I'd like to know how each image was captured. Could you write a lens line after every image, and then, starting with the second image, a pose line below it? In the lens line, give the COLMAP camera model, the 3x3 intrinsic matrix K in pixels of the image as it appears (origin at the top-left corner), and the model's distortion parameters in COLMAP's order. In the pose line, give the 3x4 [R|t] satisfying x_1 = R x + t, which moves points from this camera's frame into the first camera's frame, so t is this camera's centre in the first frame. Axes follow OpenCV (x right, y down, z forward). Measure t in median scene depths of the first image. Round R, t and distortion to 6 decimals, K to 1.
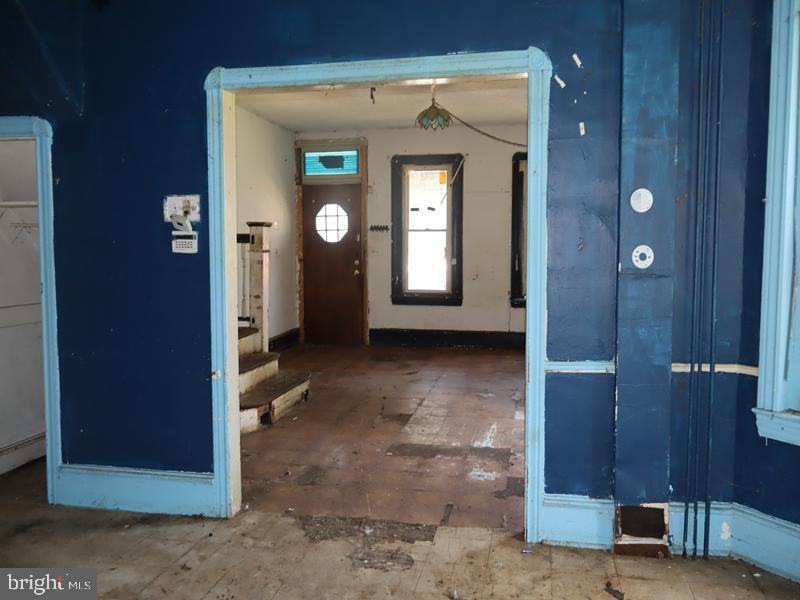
lens RADIAL K [[672.7, 0, 402.5], [0, 672.7, 288.5], [0, 0, 1]] dist [0.000388, -0.004710]
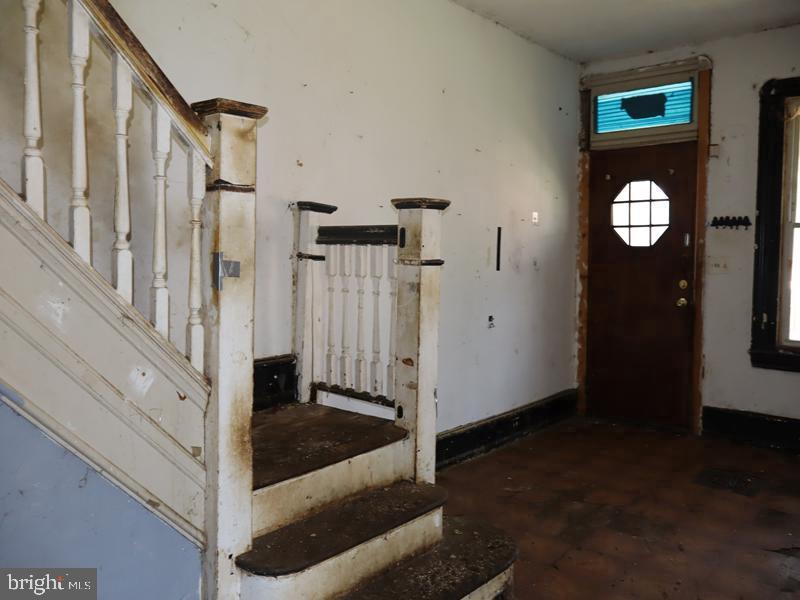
lens RADIAL K [[672.7, 0, 402.5], [0, 672.7, 288.5], [0, 0, 1]] dist [0.000388, -0.004710]
pose [[0.870408, 0.037648, -0.490889, 0.002922], [-0.042827, 0.999082, 0.000686, -0.026046], [0.490464, 0.020426, 0.871222, 0.410299]]
